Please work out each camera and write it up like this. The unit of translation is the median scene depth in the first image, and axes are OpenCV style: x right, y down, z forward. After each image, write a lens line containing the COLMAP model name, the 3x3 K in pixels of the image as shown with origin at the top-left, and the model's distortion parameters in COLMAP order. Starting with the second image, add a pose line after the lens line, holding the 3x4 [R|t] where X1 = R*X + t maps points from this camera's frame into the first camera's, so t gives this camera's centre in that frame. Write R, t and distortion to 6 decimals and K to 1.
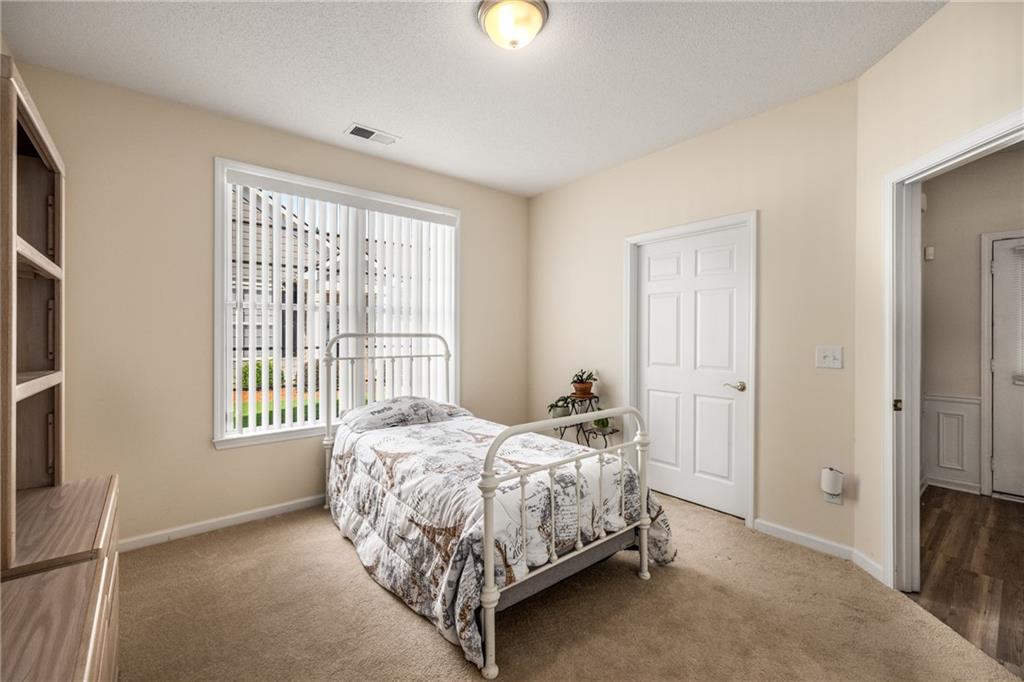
lens RADIAL K [[437.6, 0, 506.7], [0, 437.6, 339.4], [0, 0, 1]] dist [-0.002332, 0.000549]
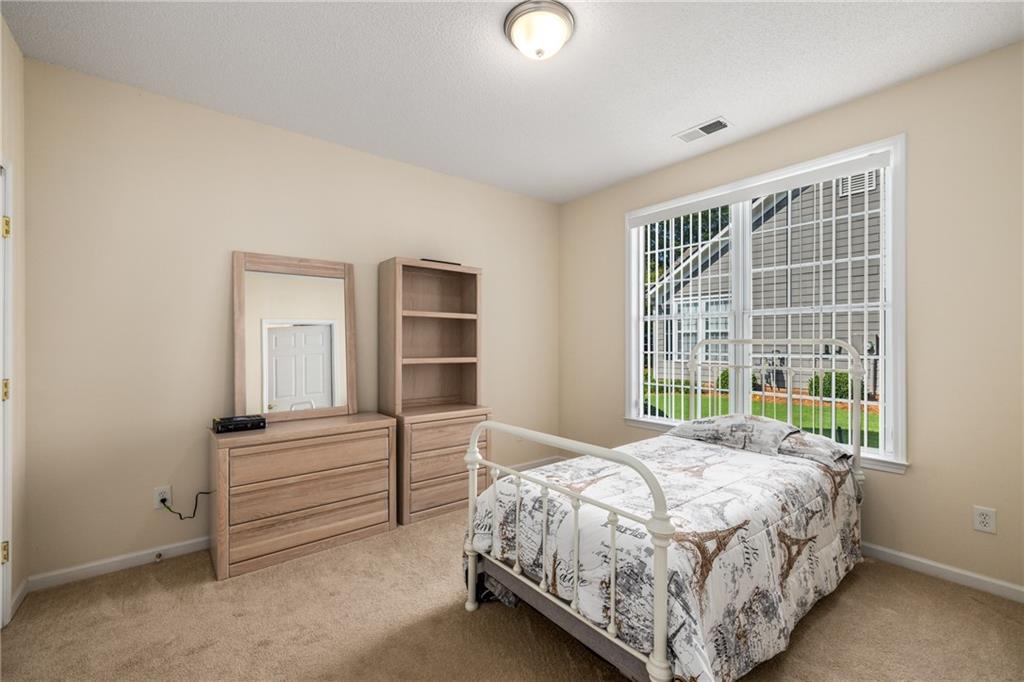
lens RADIAL K [[437.6, 0, 513.3], [0, 437.6, 344.7], [0, 0, 1]] dist [-0.002332, 0.000549]
pose [[-0.043341, 0.002599, -0.999057, 0.714460], [0.000460, 0.999997, 0.002581, -0.006485], [0.999060, -0.000348, -0.043342, 0.674276]]
